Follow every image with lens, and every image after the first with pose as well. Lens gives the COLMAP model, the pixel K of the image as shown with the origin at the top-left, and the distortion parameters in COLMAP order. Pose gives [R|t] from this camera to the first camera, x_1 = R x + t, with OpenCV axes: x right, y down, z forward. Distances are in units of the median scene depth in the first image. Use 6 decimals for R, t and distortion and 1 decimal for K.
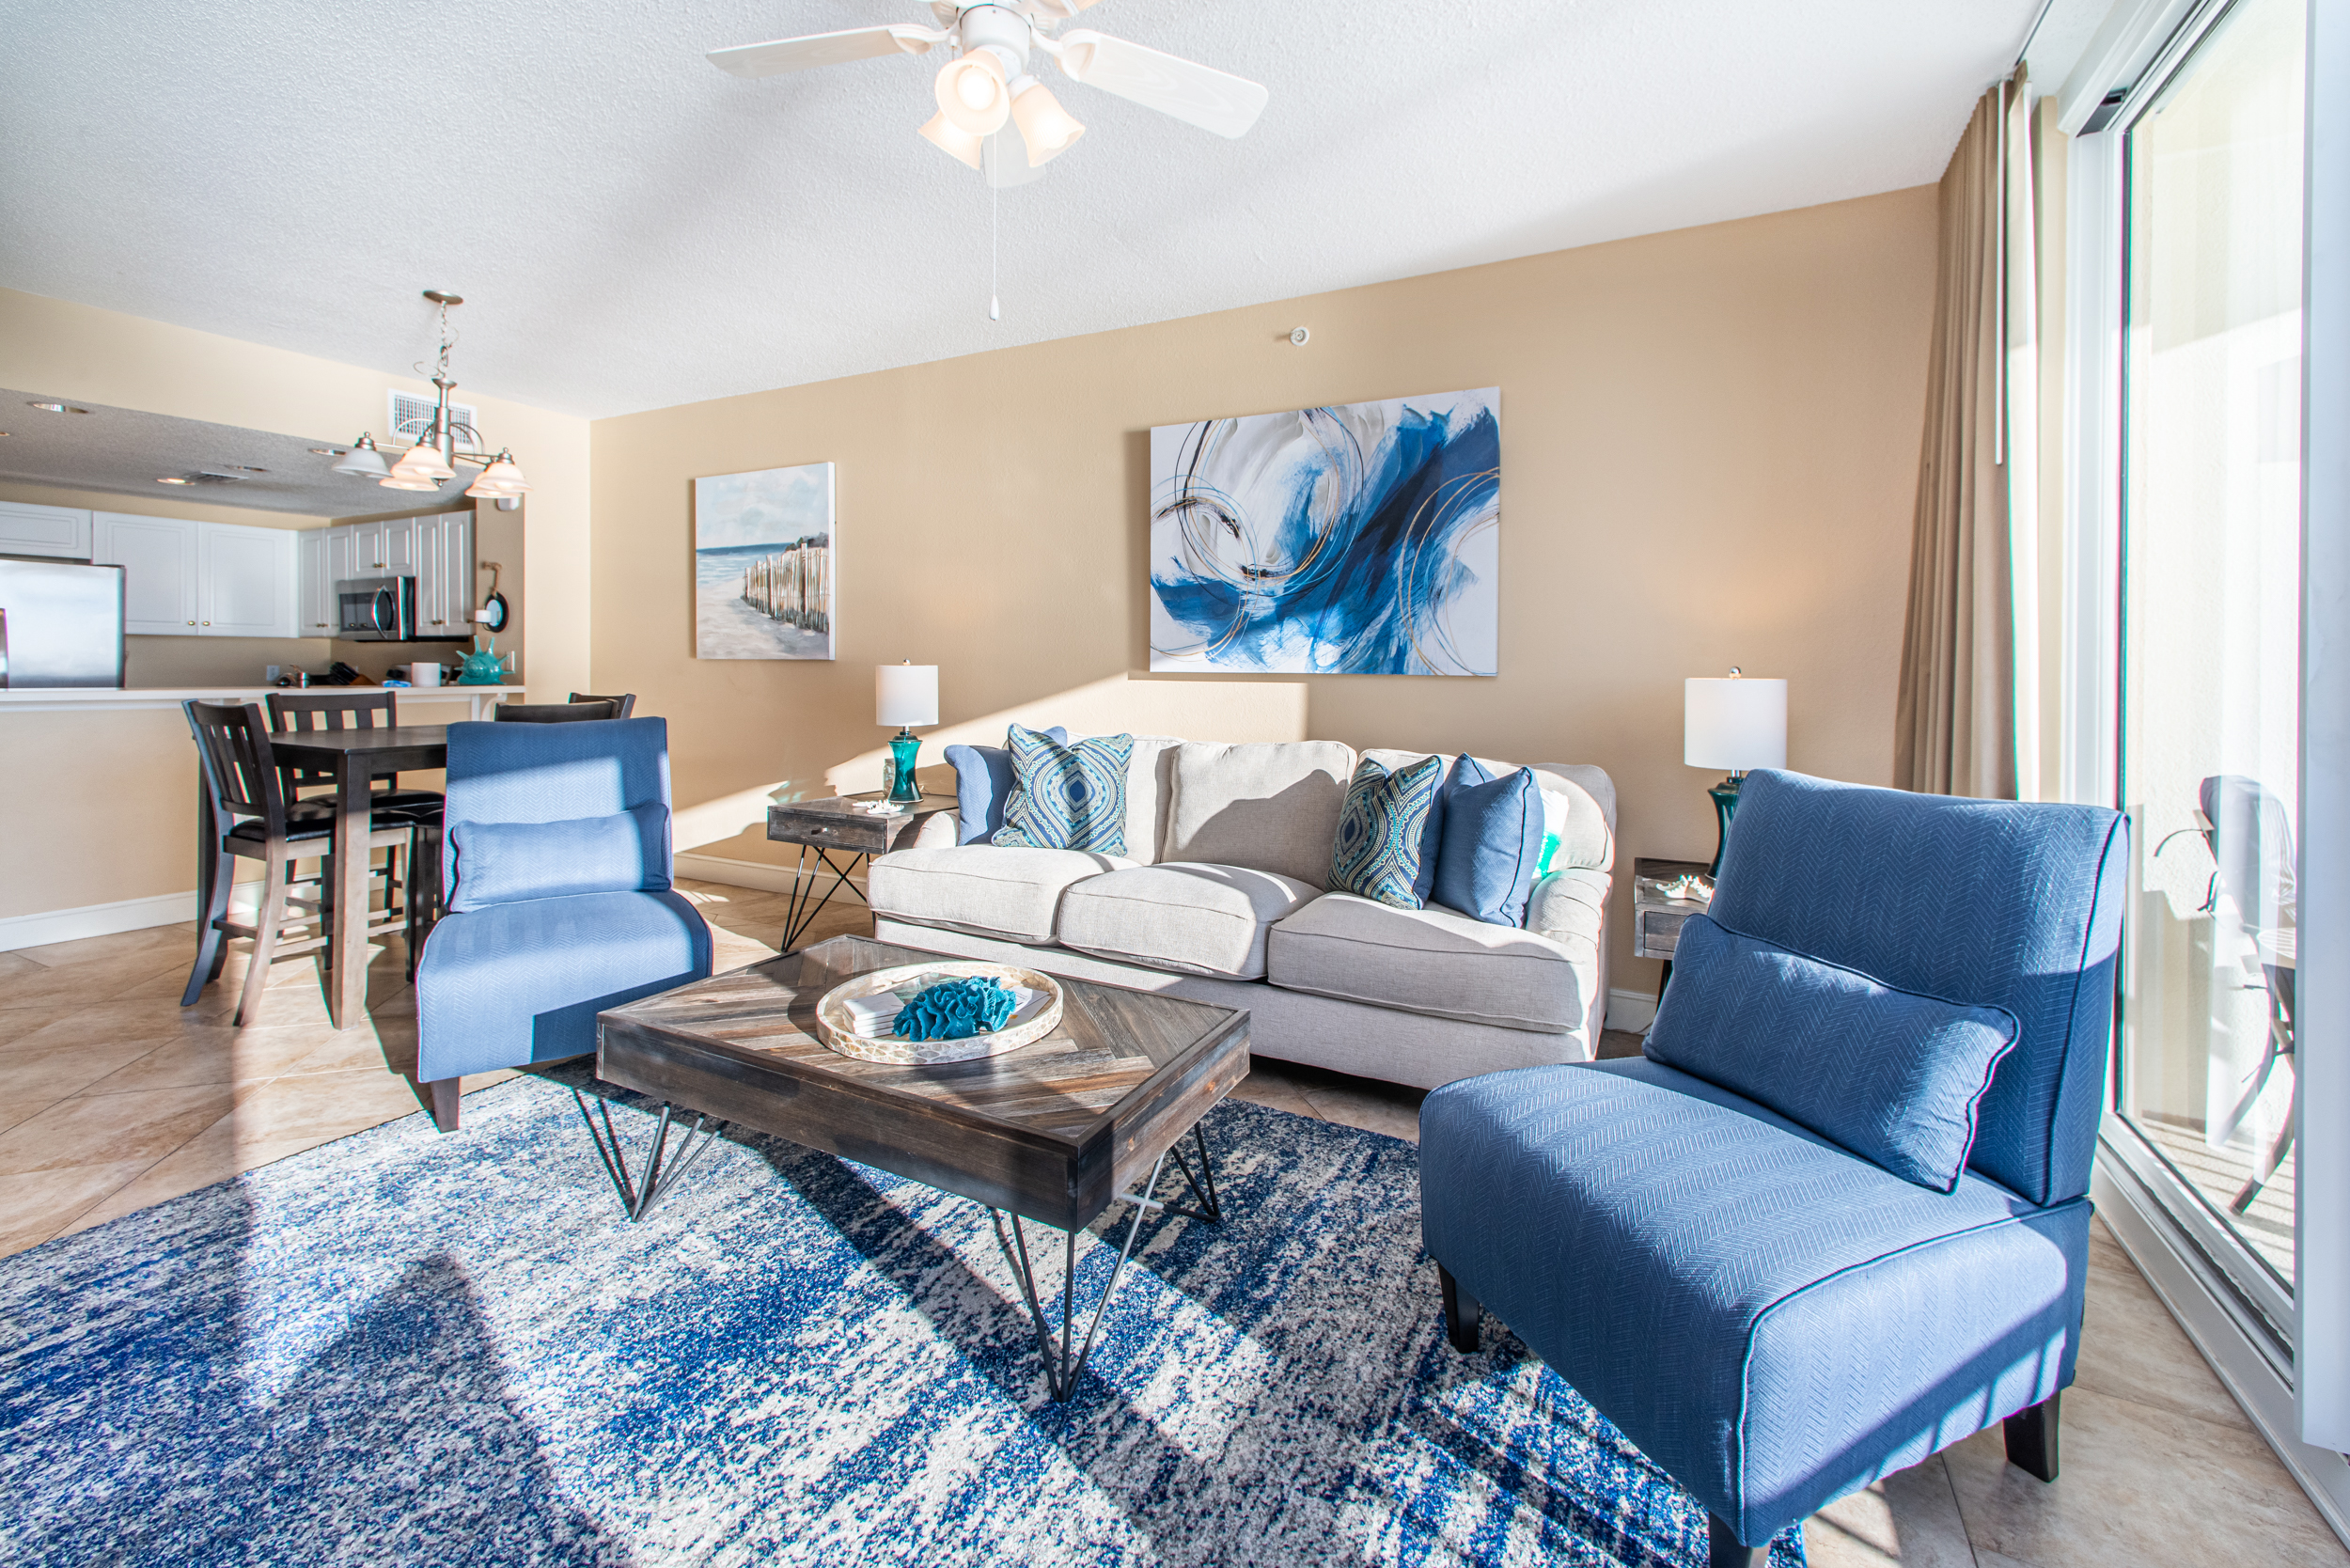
lens RADIAL K [[951.0, 0, 1181.7], [0, 951.0, 675.8], [0, 0, 1]] dist [0.001090, -0.000360]
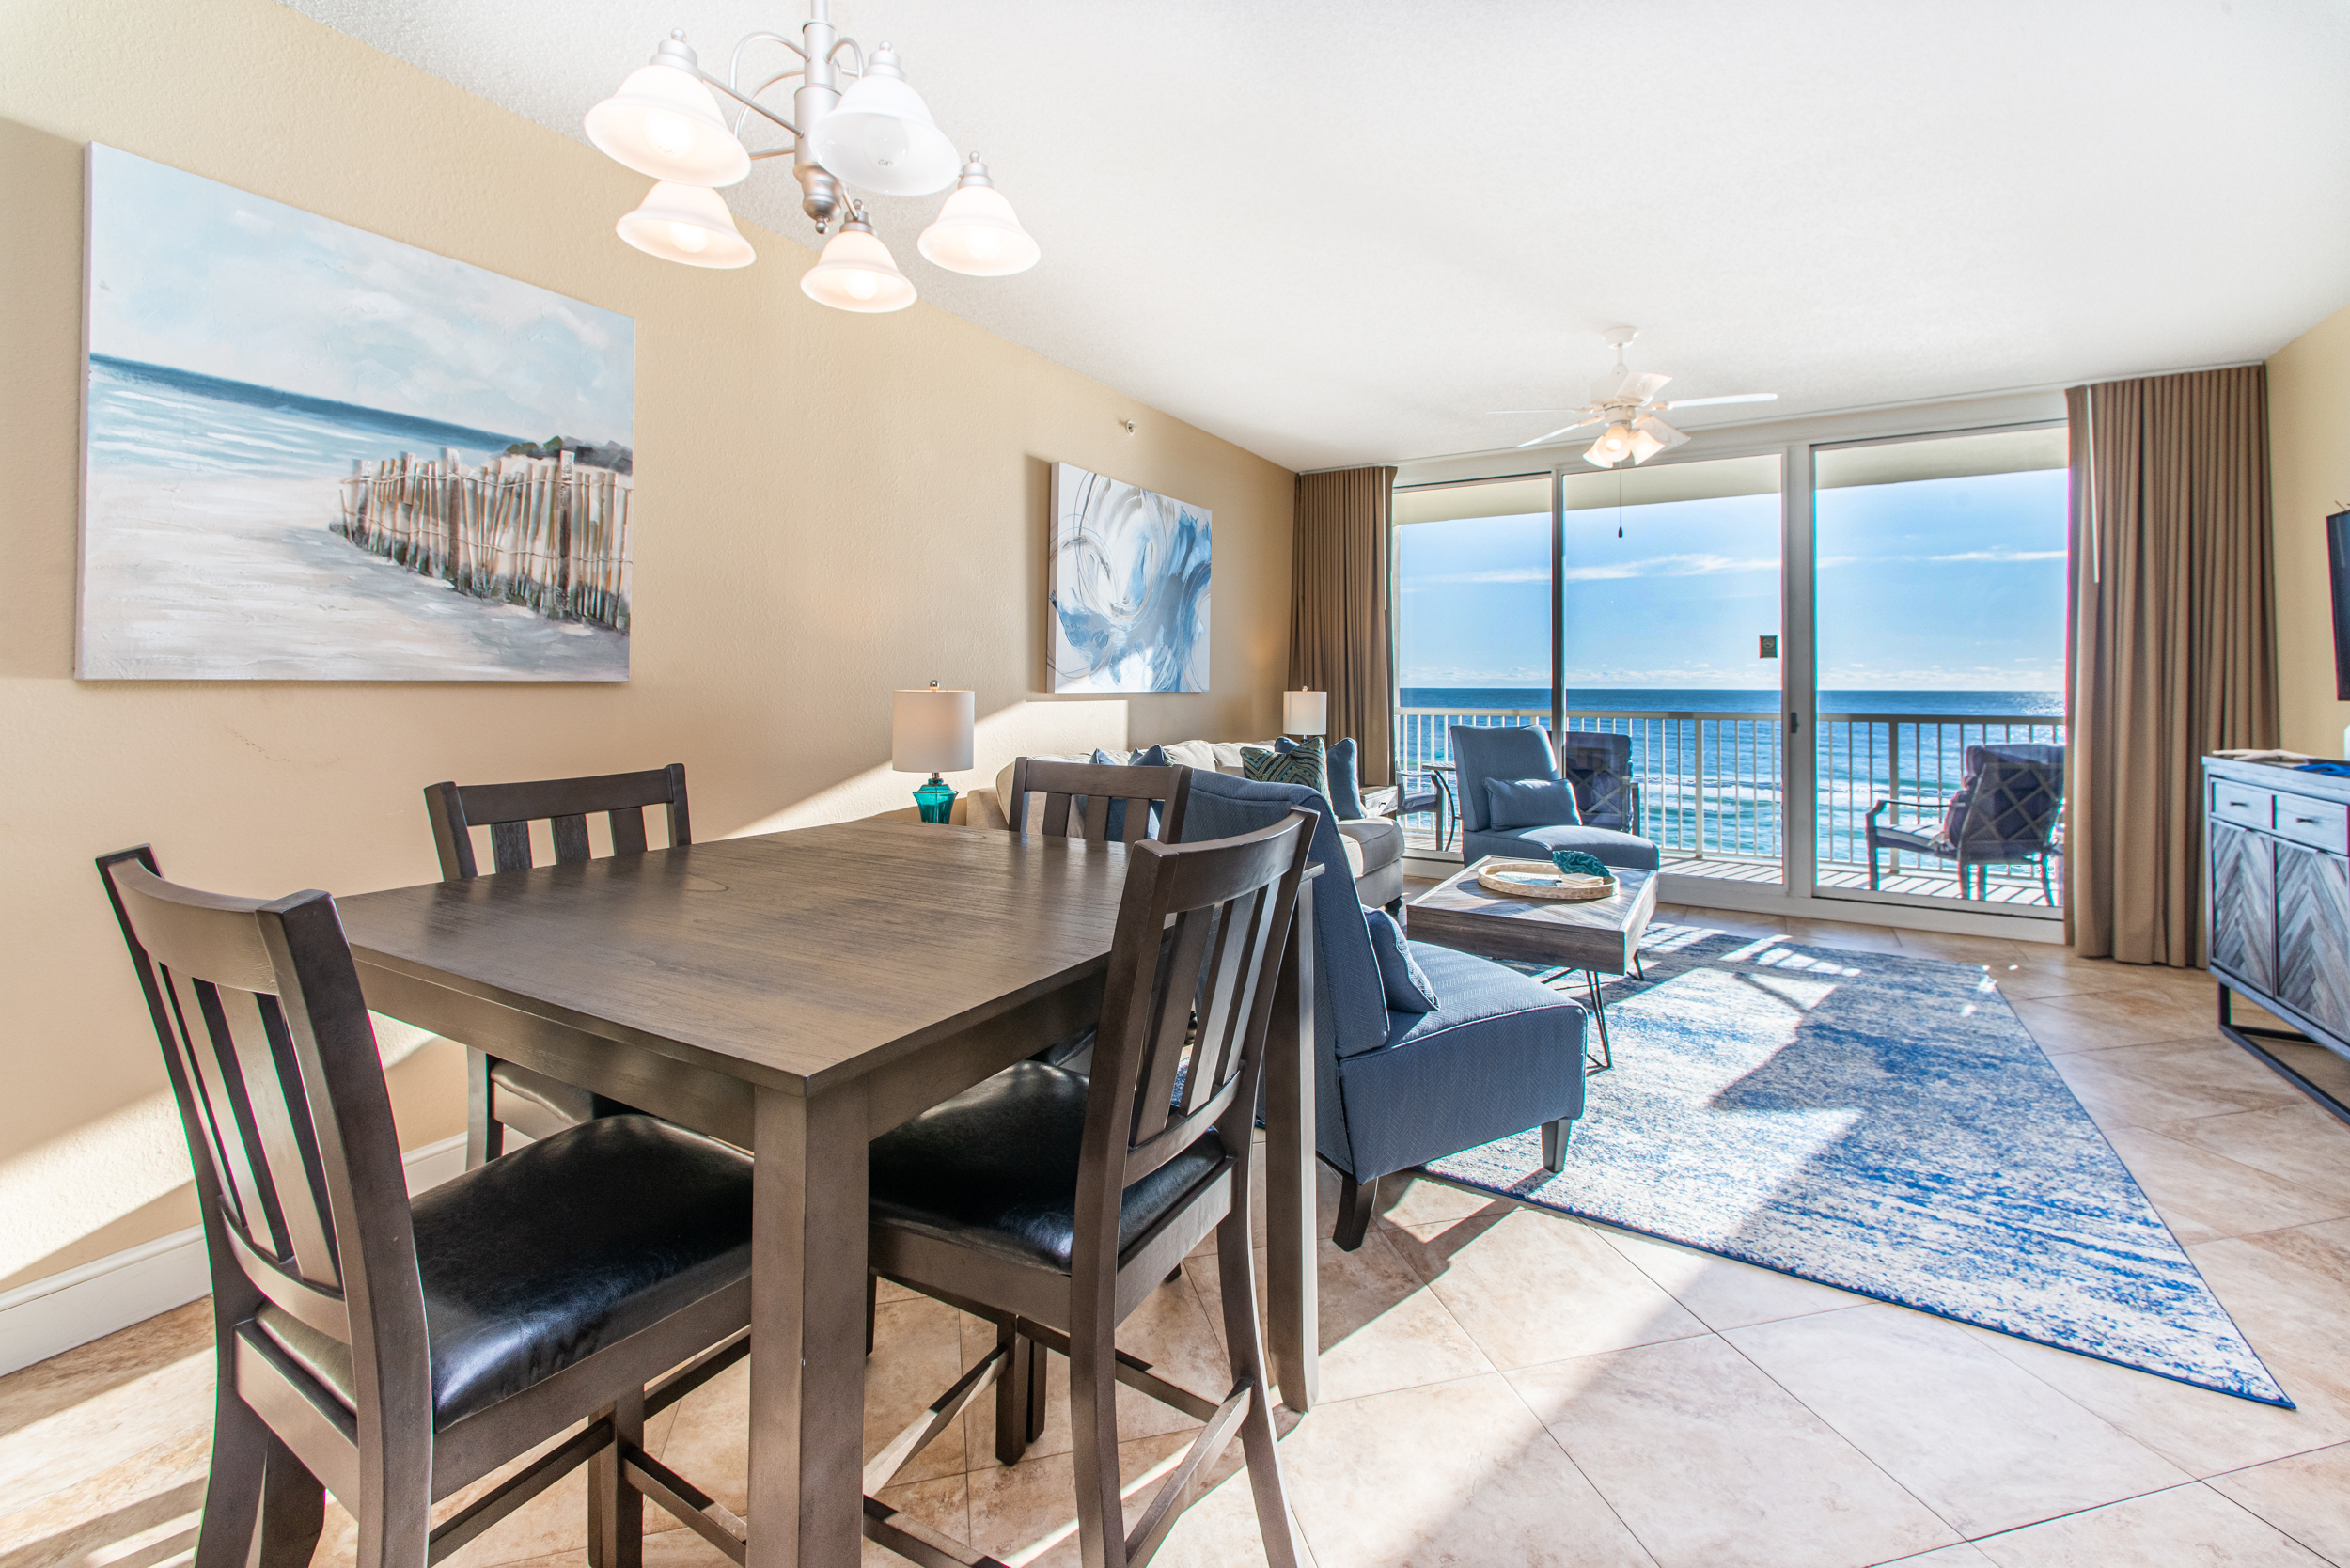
lens RADIAL K [[951.0, 0, 1181.7], [0, 951.0, 675.8], [0, 0, 1]] dist [0.001090, -0.000360]
pose [[0.087468, 0.002062, 0.996165, -1.141254], [0.006290, 0.999977, -0.002622, -0.021804], [-0.996147, 0.006495, 0.087453, 0.826804]]
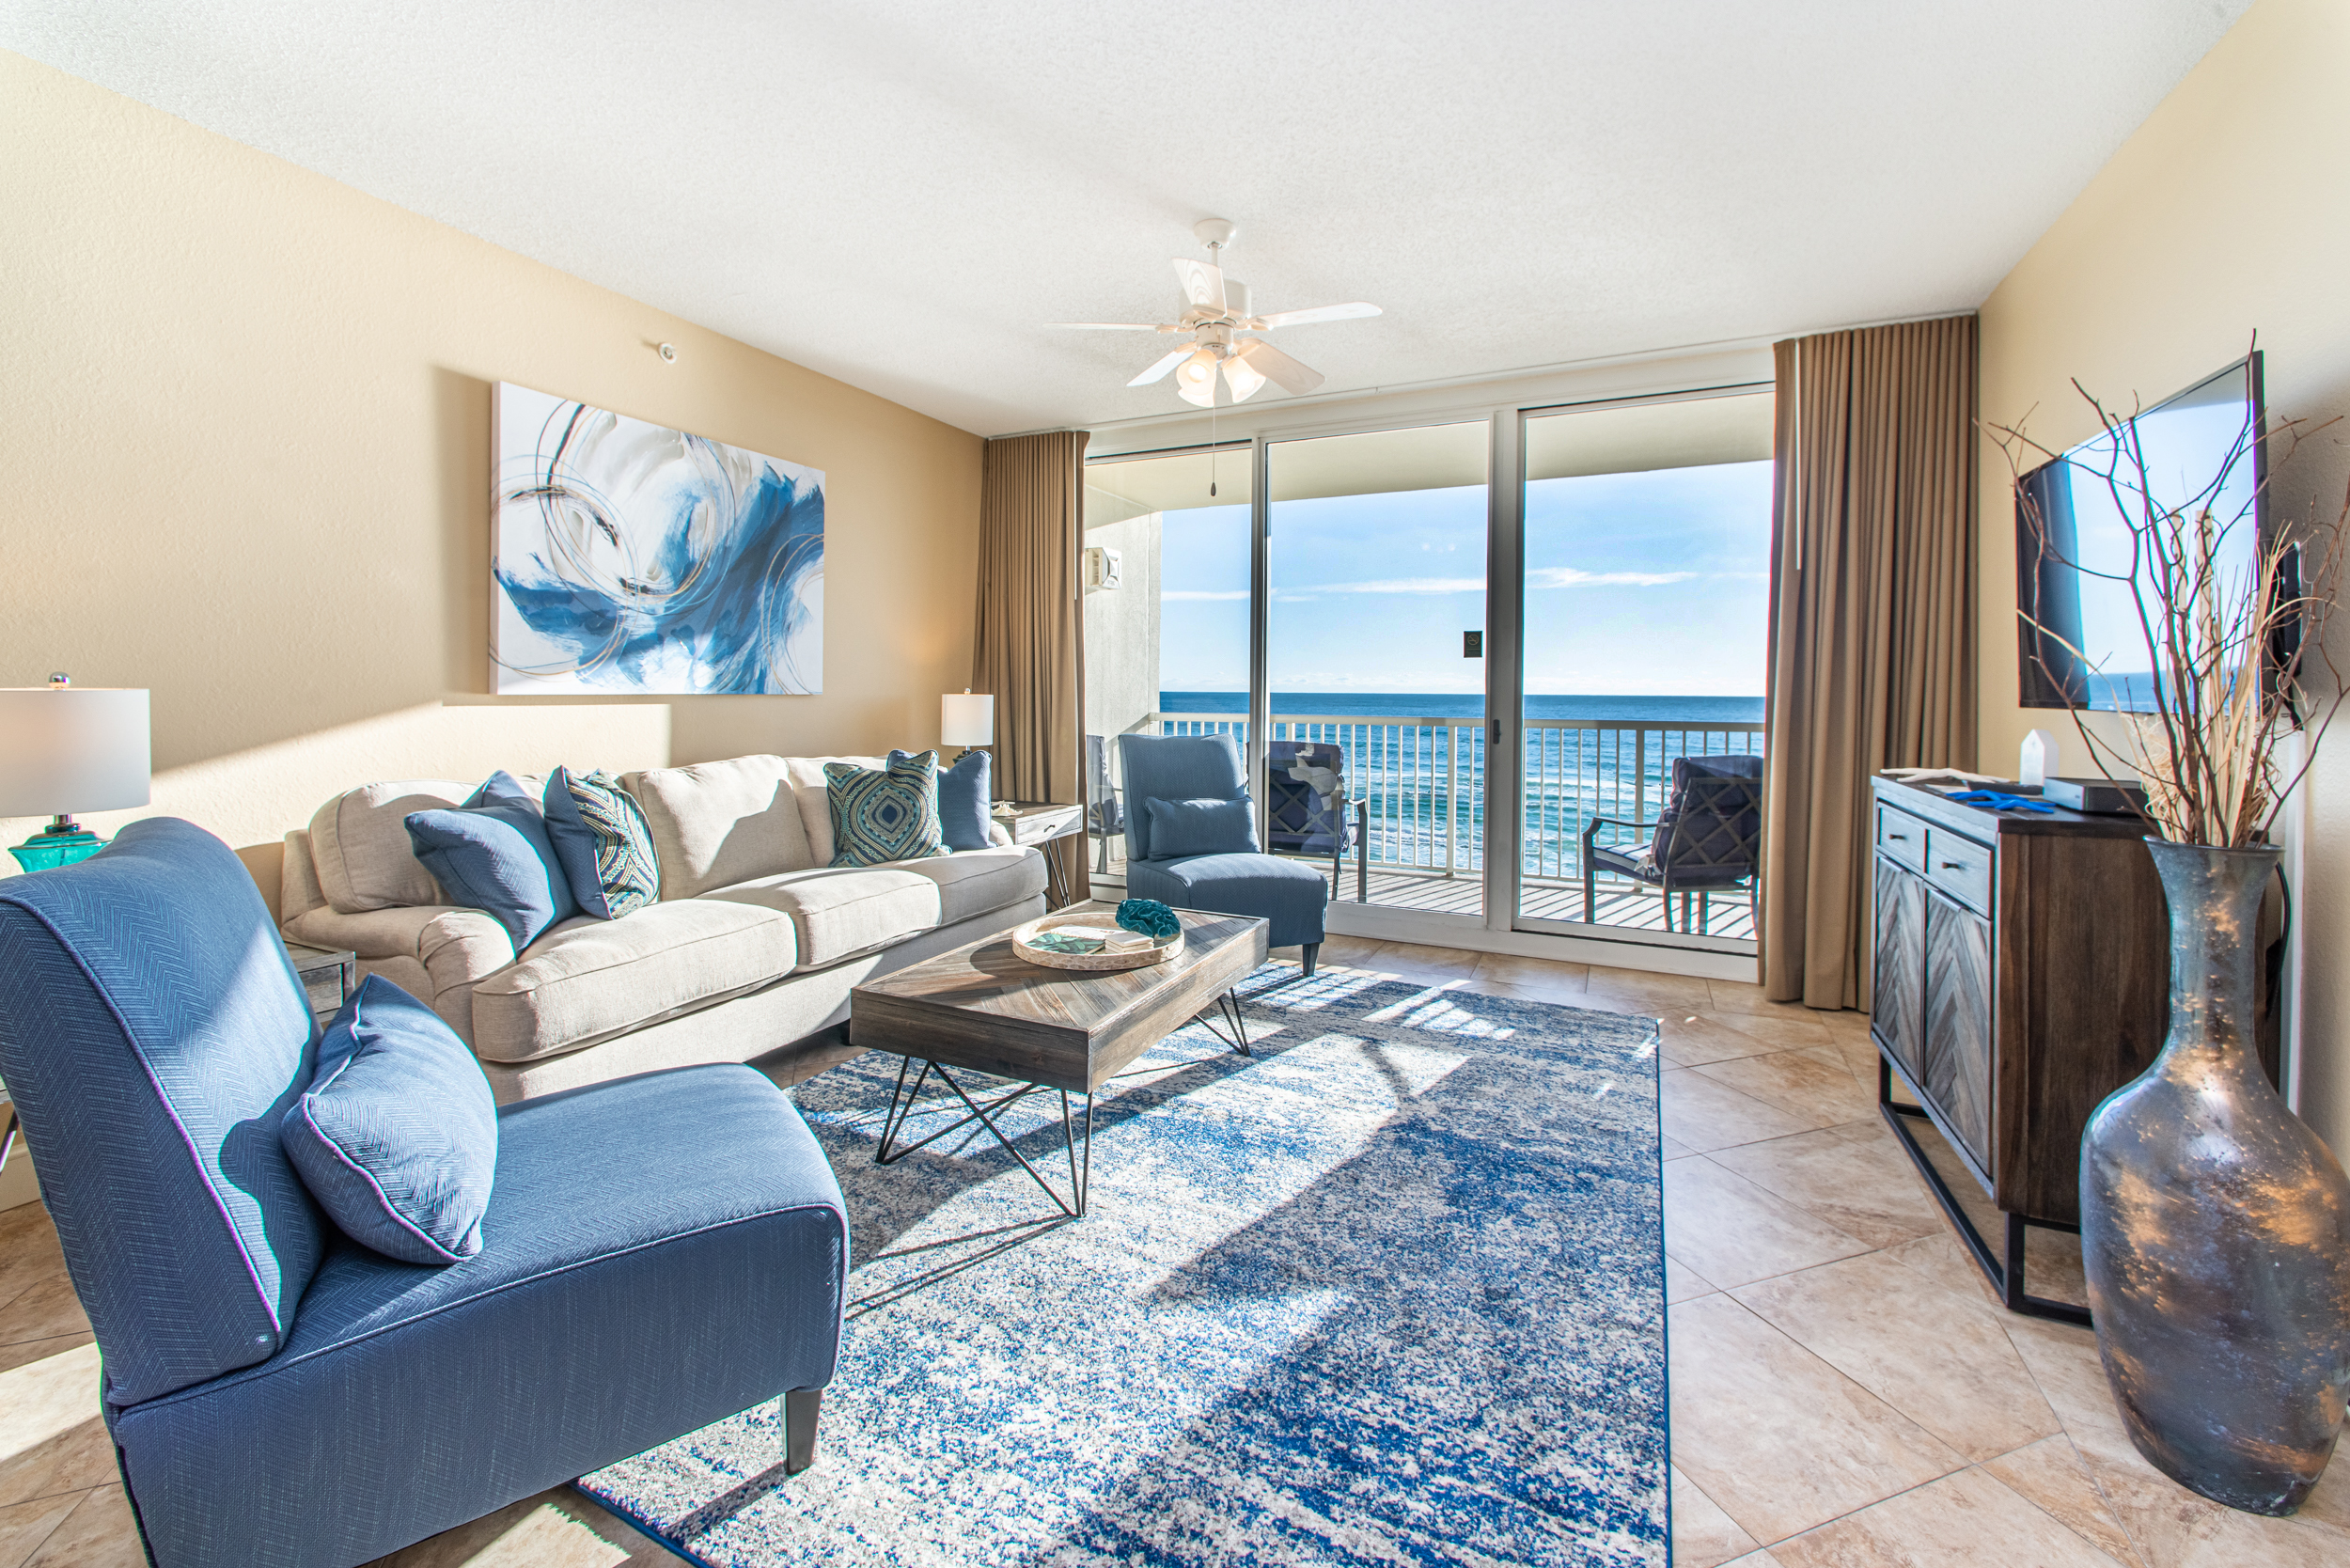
lens RADIAL K [[940.6, 0, 1182.1], [0, 940.6, 702.9], [0, 0, 1]] dist [0.001148, 0.000206]
pose [[-0.019097, -0.022795, 0.999558, -0.874068], [0.001522, 0.999738, 0.022828, -0.015680], [-0.999816, 0.001957, -0.019058, 0.488334]]
